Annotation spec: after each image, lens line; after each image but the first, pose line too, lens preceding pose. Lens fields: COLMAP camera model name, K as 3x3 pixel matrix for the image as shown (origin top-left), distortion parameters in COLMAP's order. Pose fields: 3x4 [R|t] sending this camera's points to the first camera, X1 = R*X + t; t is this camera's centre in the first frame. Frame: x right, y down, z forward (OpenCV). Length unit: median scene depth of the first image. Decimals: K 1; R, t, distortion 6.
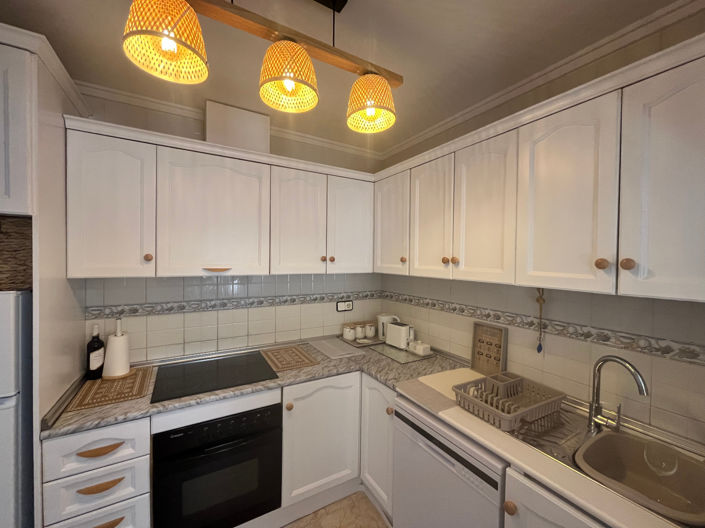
lens RADIAL K [[286.8, 0, 352.5], [0, 286.8, 264.0], [0, 0, 1]] dist [-0.004137, 0.000350]
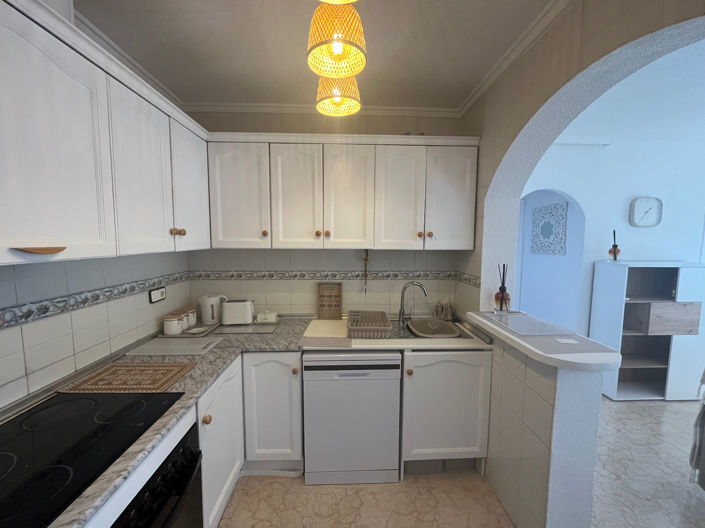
lens RADIAL K [[286.8, 0, 352.5], [0, 286.8, 264.0], [0, 0, 1]] dist [-0.004137, 0.000350]
pose [[0.482821, -0.087386, 0.871348, -0.591432], [0.018938, 0.995818, 0.089376, 0.009019], [-0.875514, -0.026651, 0.482456, 0.249110]]
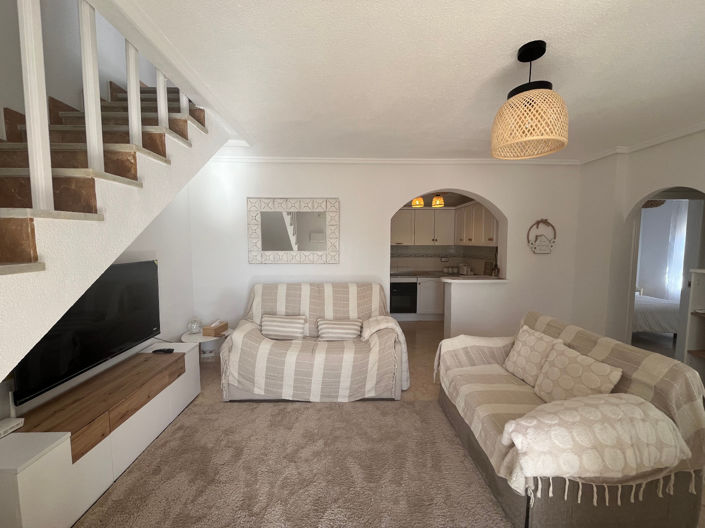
lens RADIAL K [[286.8, 0, 352.5], [0, 286.8, 264.0], [0, 0, 1]] dist [-0.004137, 0.000350]
pose [[0.880960, 0.022346, -0.472664, 0.582688], [0.005250, 0.998361, 0.056984, 0.057907], [0.473162, -0.052682, 0.879399, -2.007565]]
